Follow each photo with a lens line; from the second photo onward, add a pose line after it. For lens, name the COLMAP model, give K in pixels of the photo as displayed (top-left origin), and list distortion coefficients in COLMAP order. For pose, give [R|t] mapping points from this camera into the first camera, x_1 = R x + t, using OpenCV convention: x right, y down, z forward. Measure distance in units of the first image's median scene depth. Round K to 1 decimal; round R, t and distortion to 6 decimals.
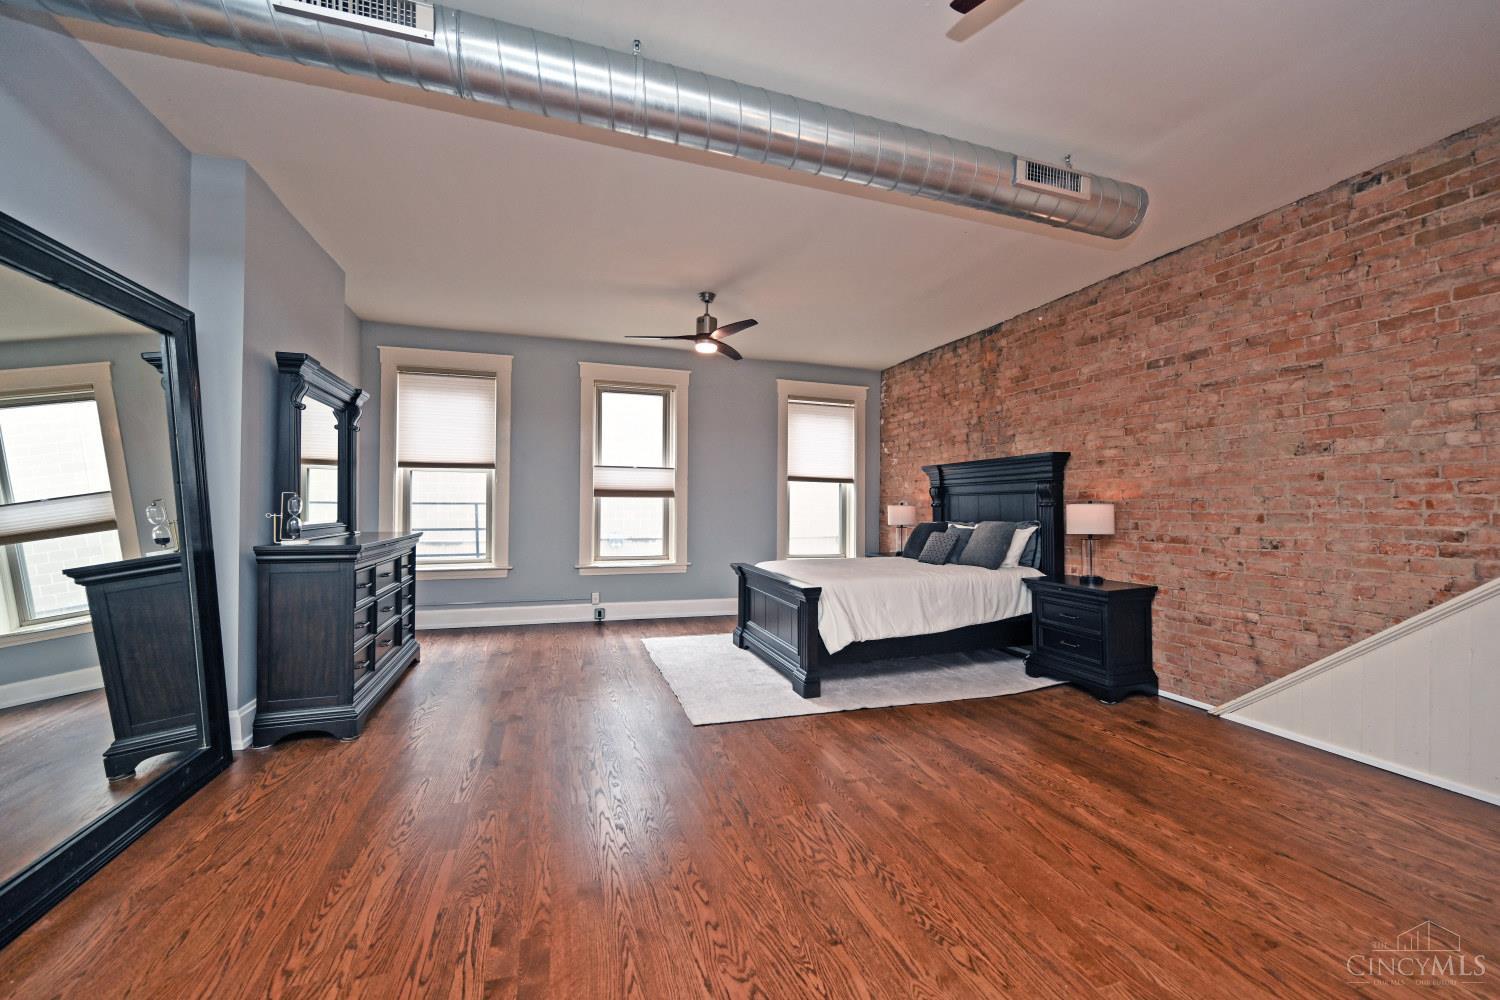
lens RADIAL K [[594.0, 0, 746.1], [0, 594.0, 504.7], [0, 0, 1]] dist [-0.001484, 0.000237]
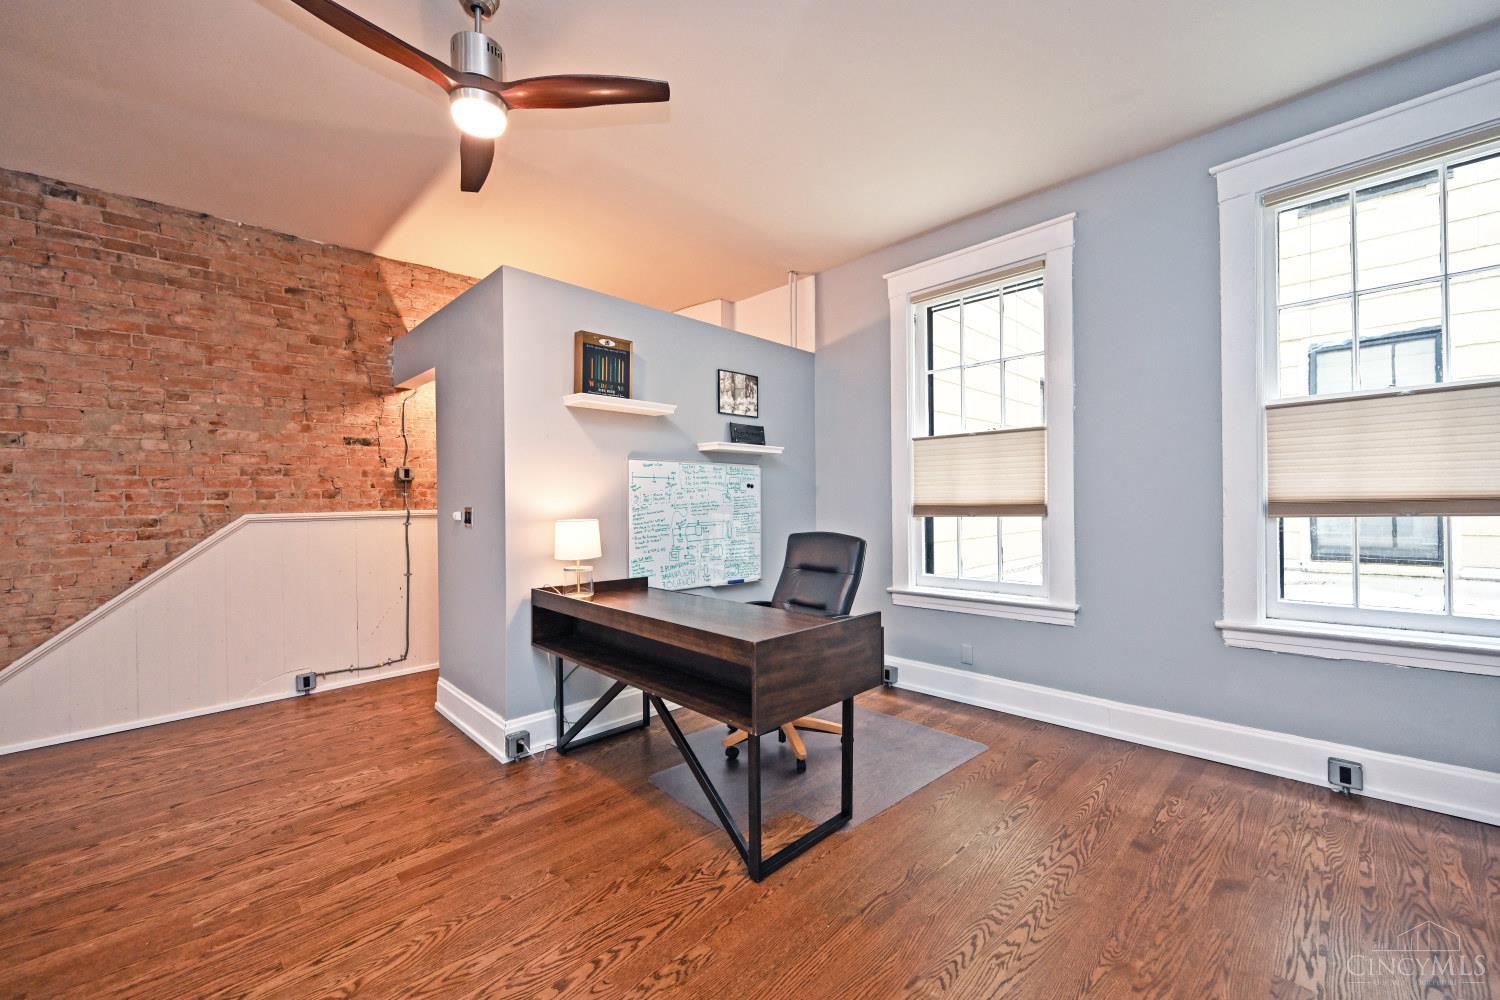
lens RADIAL K [[594.0, 0, 750.3], [0, 594.0, 497.3], [0, 0, 1]] dist [-0.001484, 0.000237]
pose [[-0.444307, -0.002691, 0.895871, -0.370691], [0.008951, 0.999932, 0.007442, 0.001437], [-0.895830, 0.011325, -0.444252, 0.318258]]
